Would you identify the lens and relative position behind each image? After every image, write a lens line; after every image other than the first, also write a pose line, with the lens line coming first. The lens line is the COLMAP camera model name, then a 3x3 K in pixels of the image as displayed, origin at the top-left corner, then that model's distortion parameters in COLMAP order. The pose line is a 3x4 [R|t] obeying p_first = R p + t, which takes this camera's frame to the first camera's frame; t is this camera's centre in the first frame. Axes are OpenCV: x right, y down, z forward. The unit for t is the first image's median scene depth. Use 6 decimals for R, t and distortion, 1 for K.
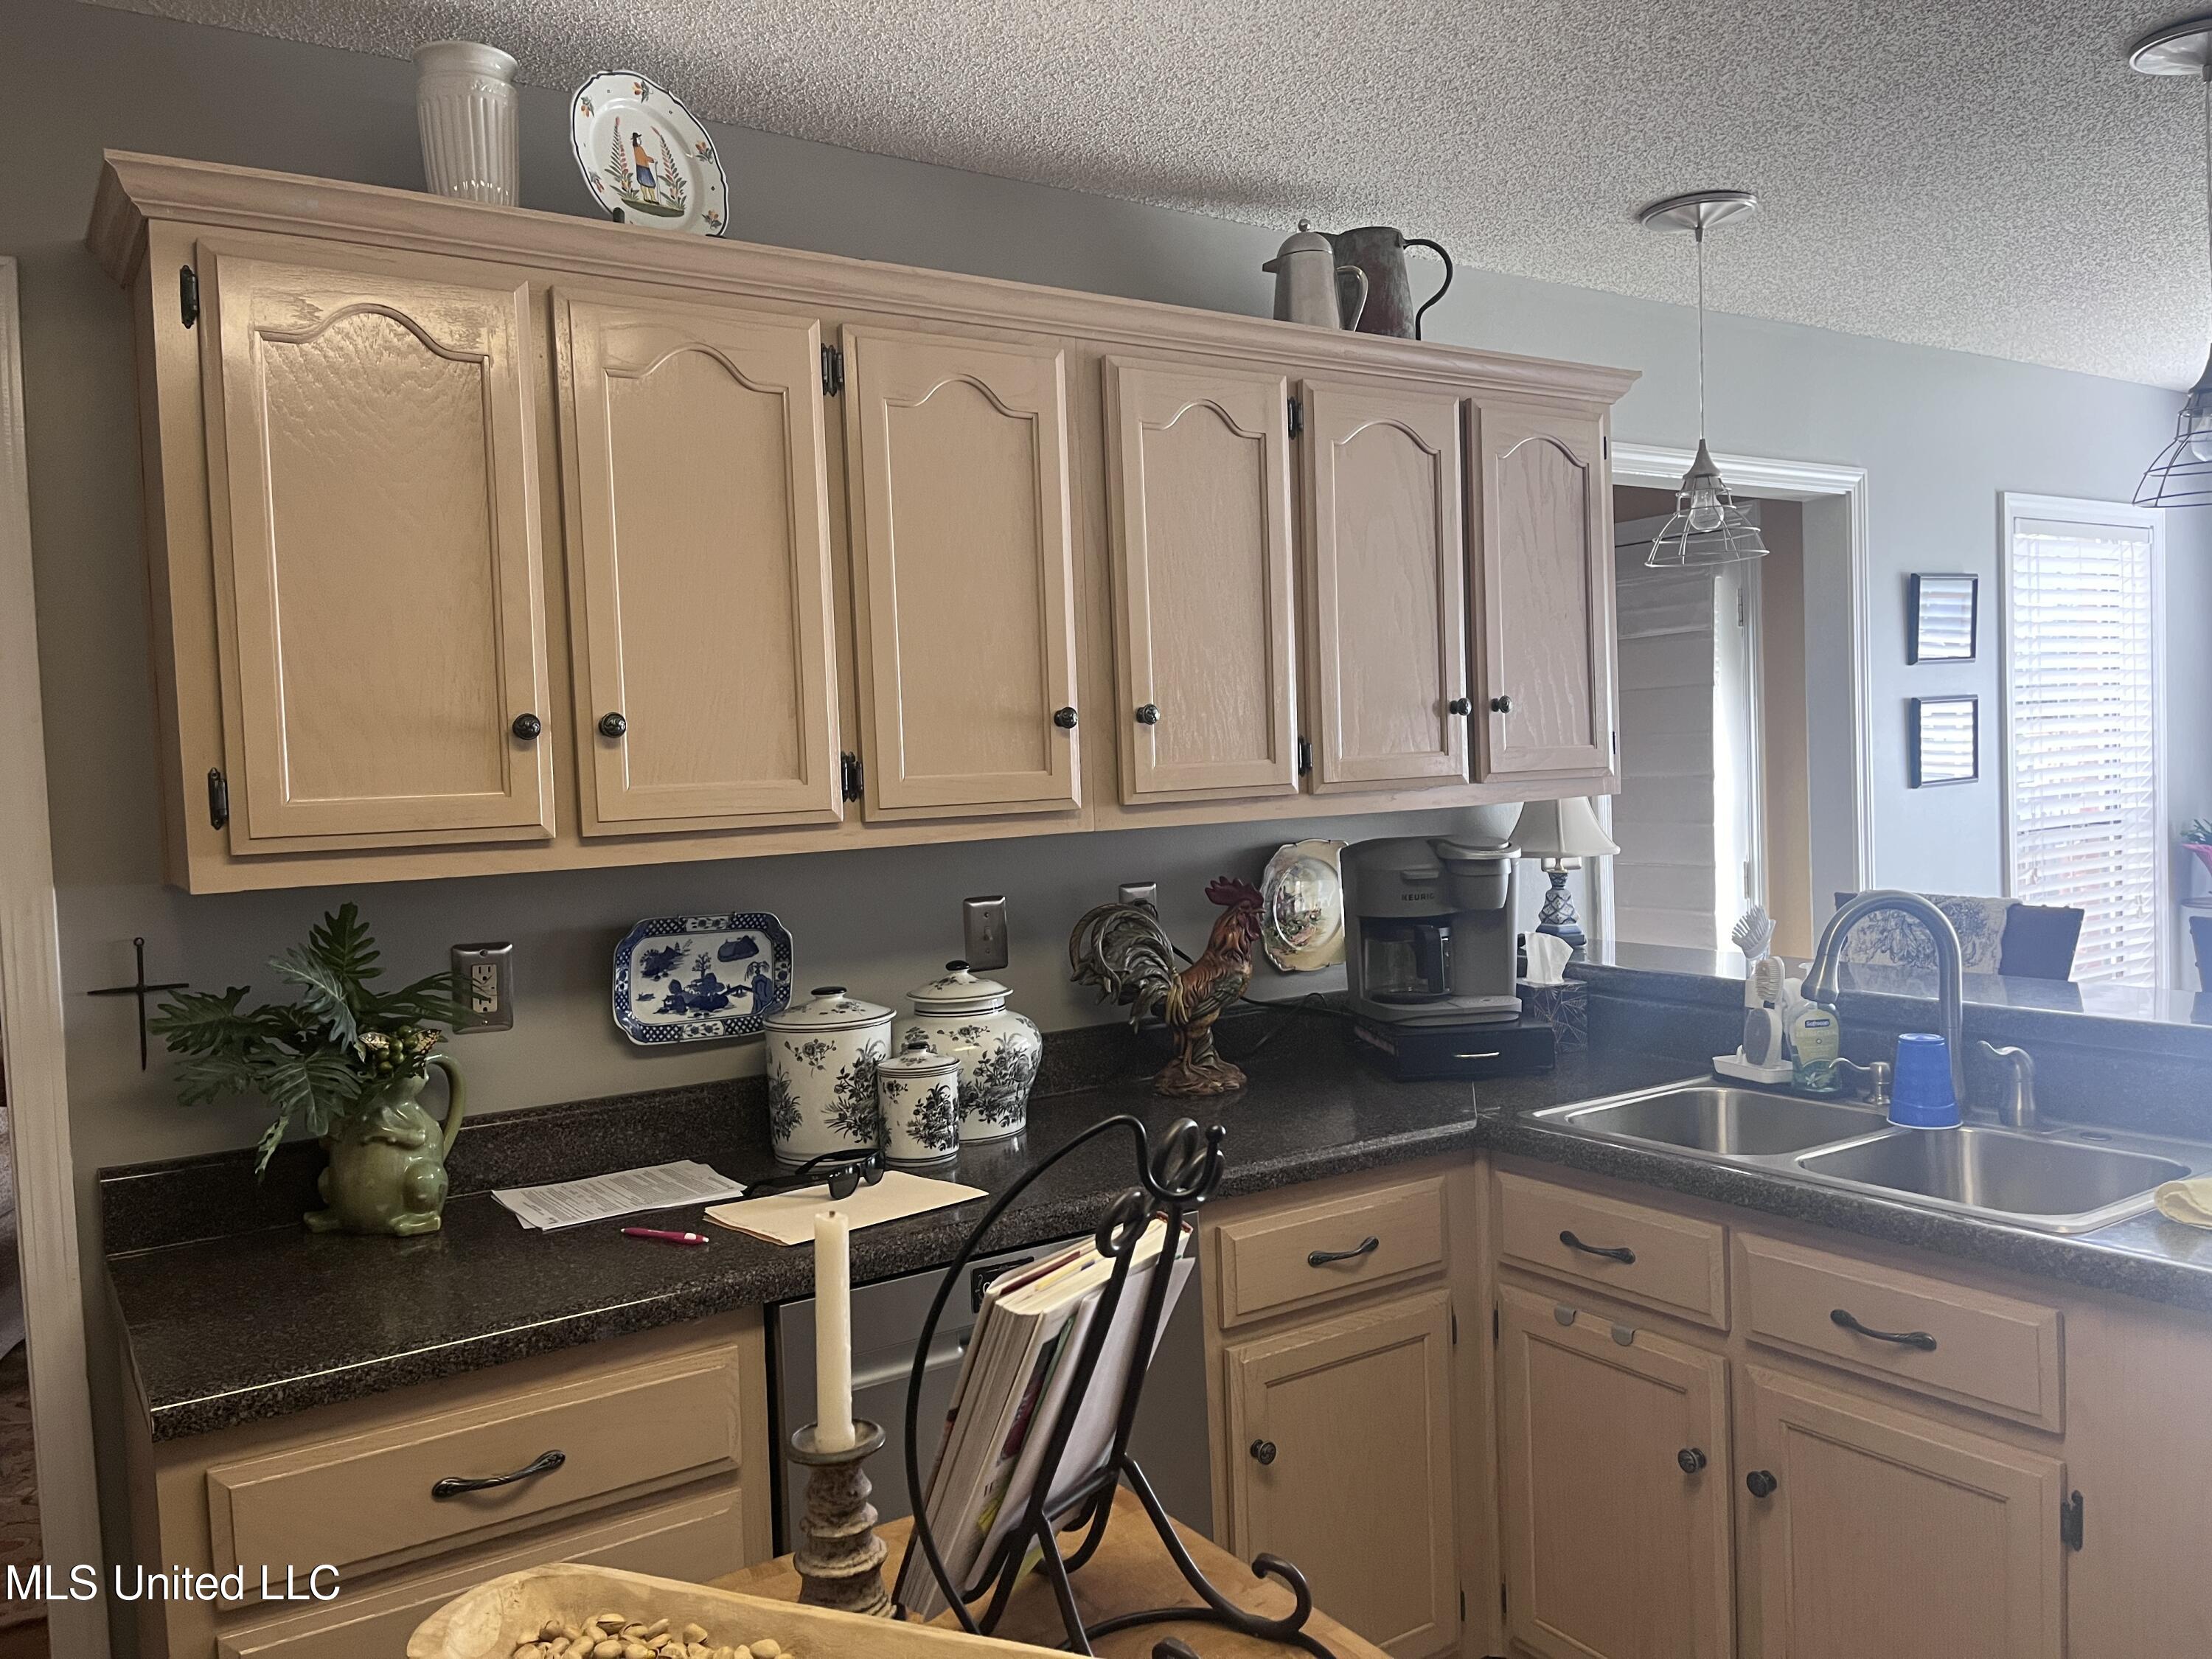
lens RADIAL K [[1683.3, 0, 1098.4], [0, 1683.3, 817.5], [0, 0, 1]] dist [0.049445, -0.057337]
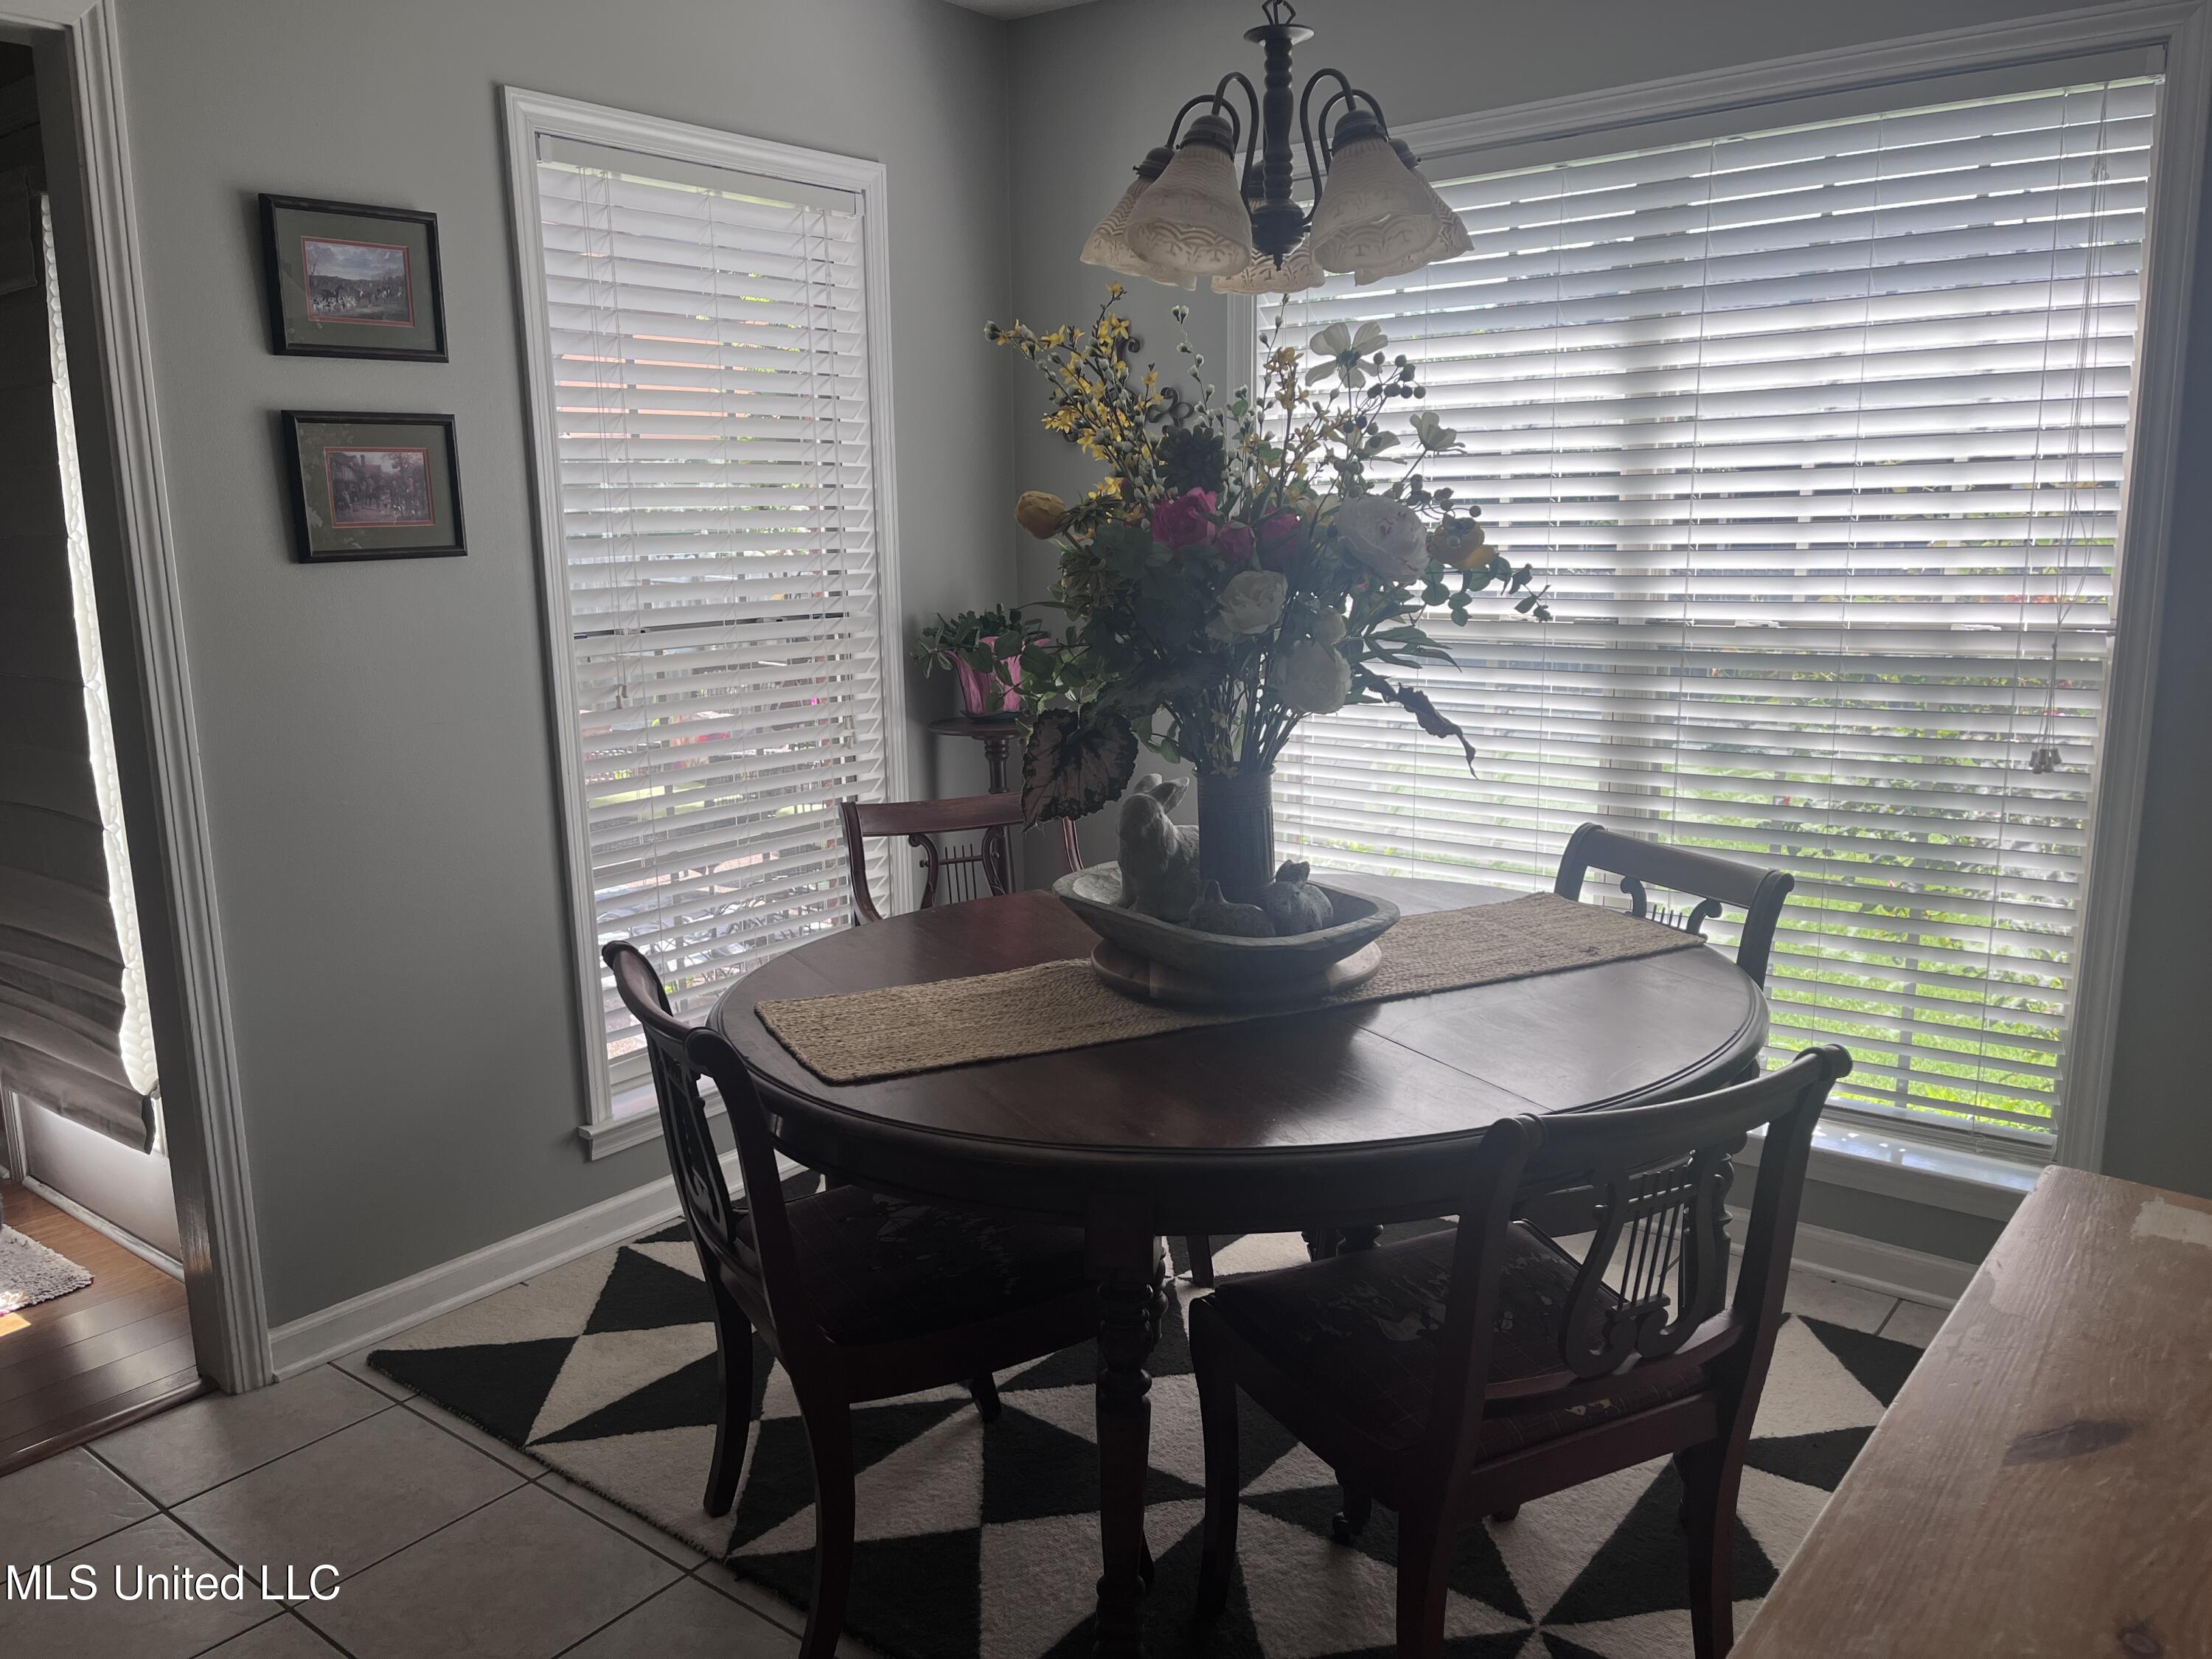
lens RADIAL K [[1683.3, 0, 1103.9], [0, 1683.3, 822.0], [0, 0, 1]] dist [0.049445, -0.057337]
pose [[0.950664, -0.027803, 0.308974, 0.877054], [-0.015594, 0.990434, 0.137105, -0.019876], [-0.309831, -0.135159, 0.941136, 0.494624]]
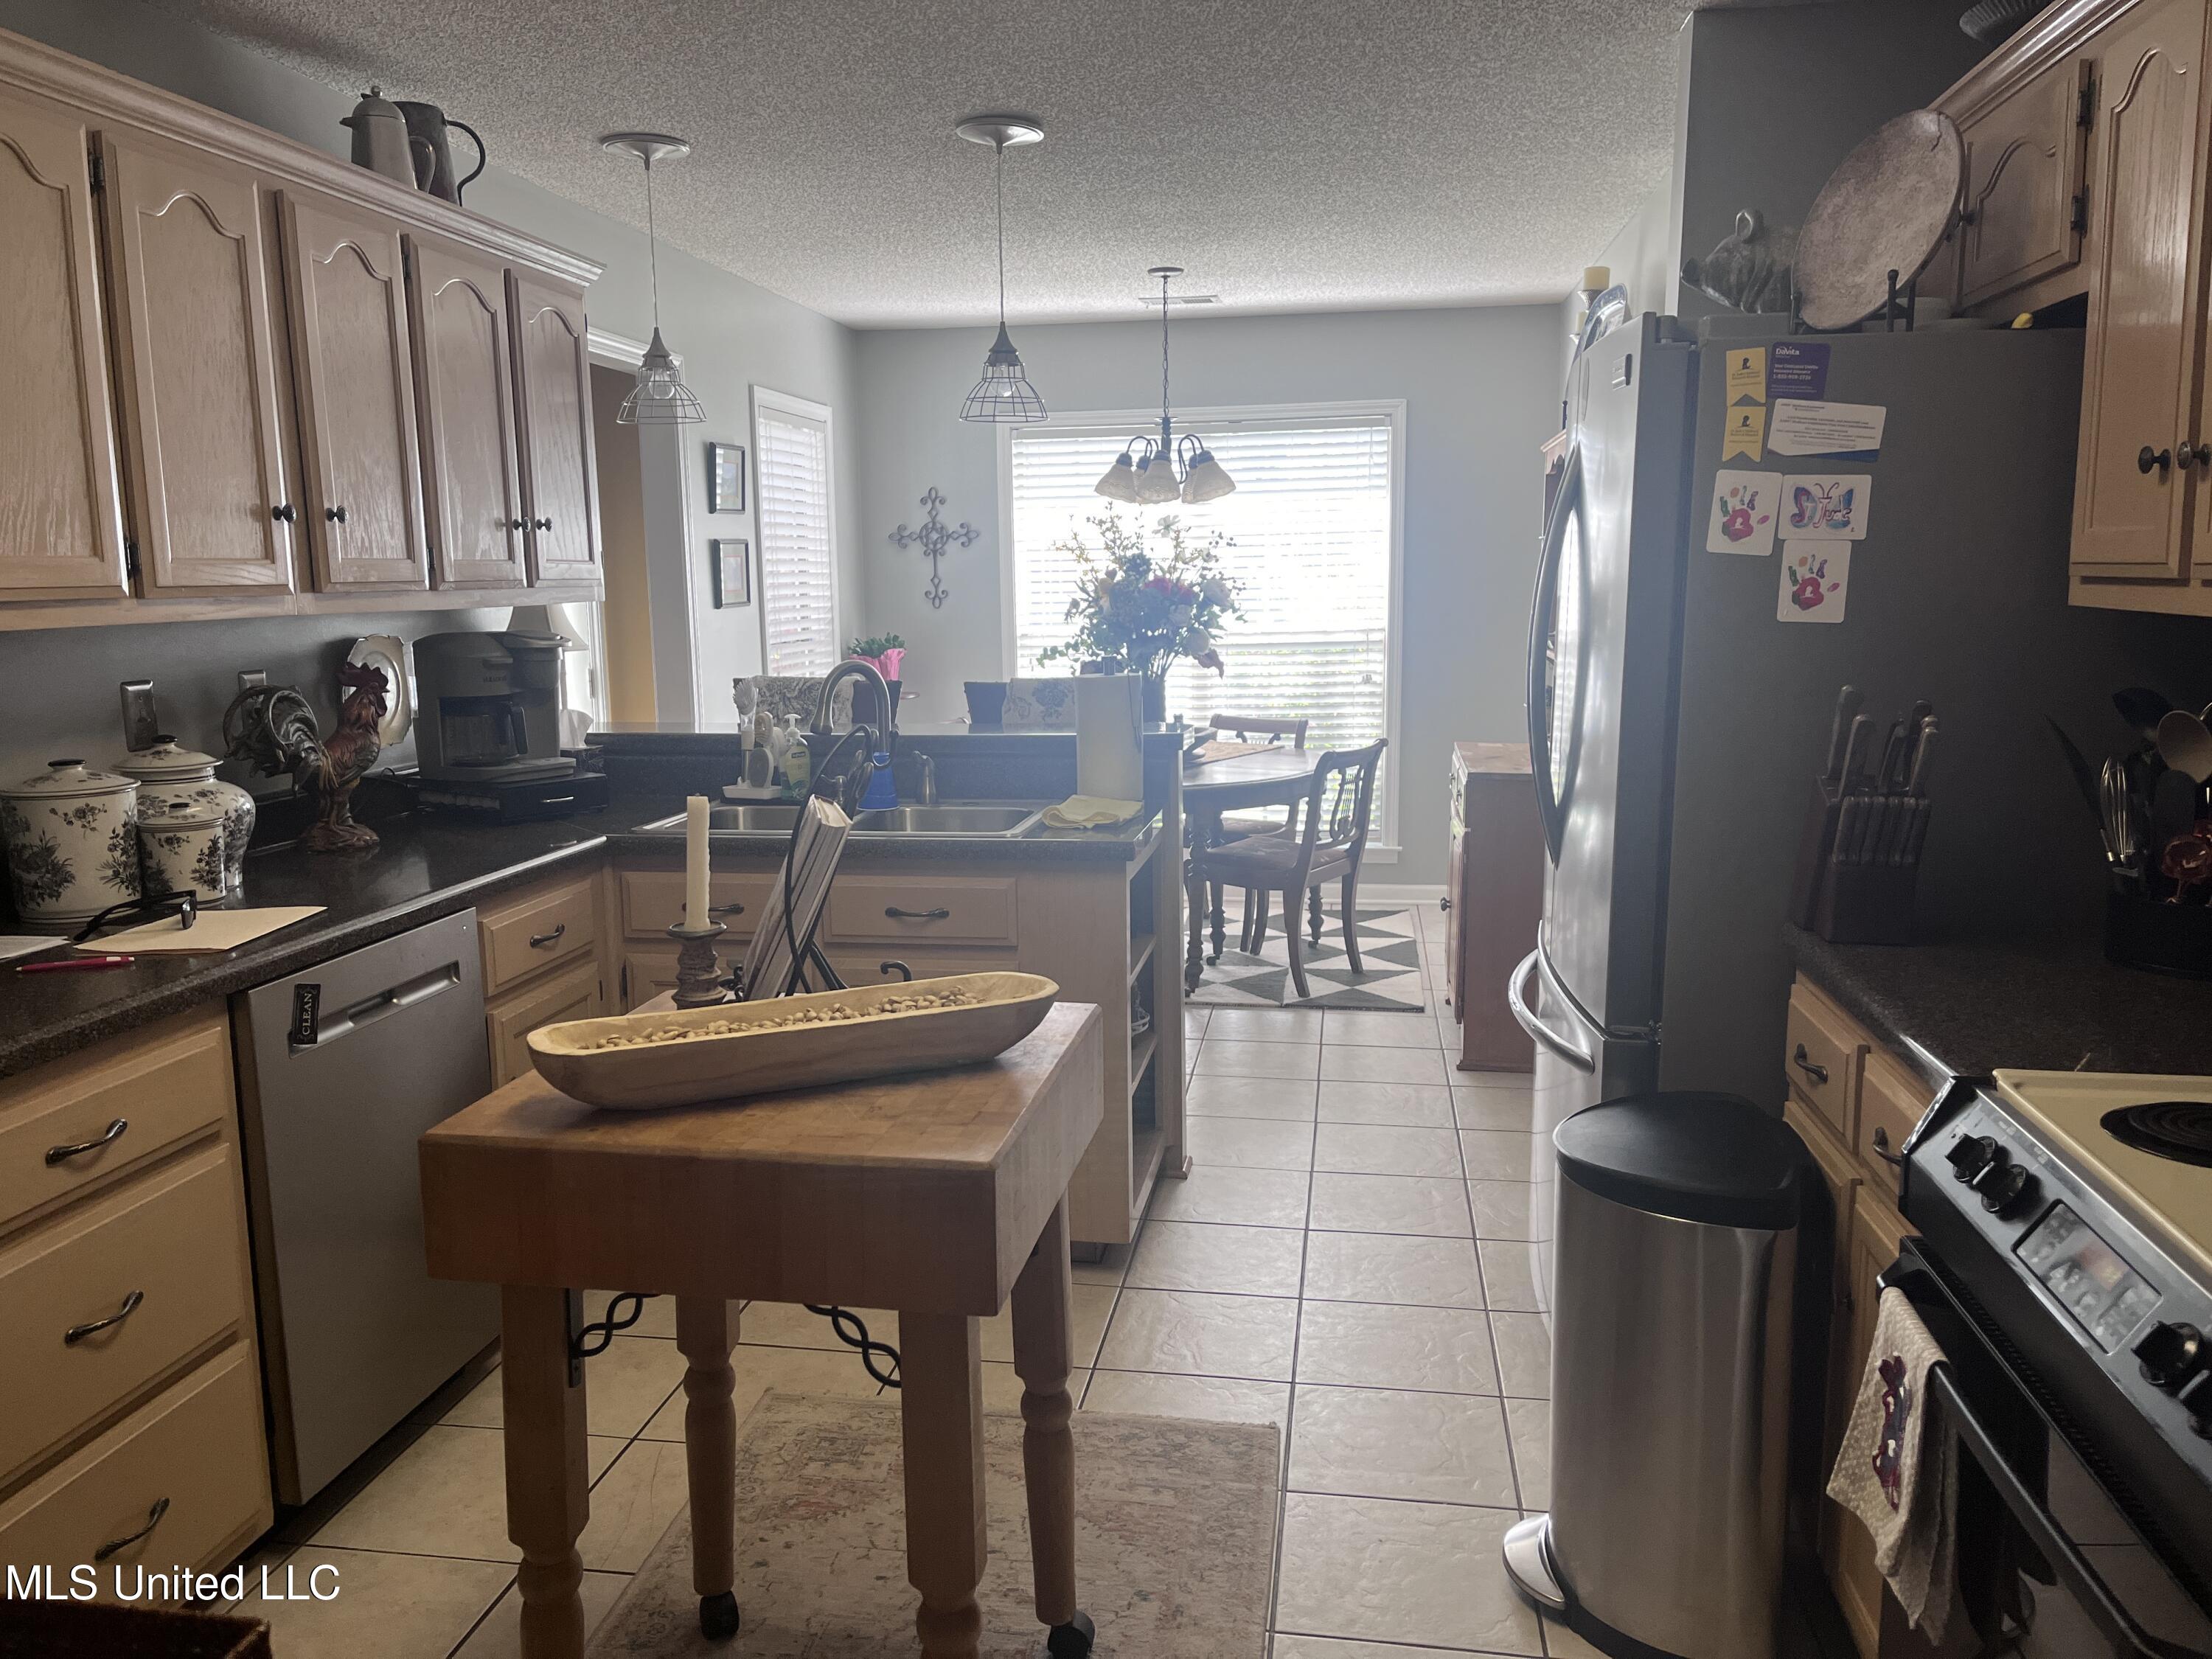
lens RADIAL K [[1683.3, 0, 1112.0], [0, 1683.3, 846.6], [0, 0, 1]] dist [0.049445, -0.057337]
pose [[0.674173, -0.088839, 0.733211, -0.452209], [0.012566, 0.993975, 0.108880, 0.042071], [-0.738467, -0.064190, 0.671227, -0.184234]]
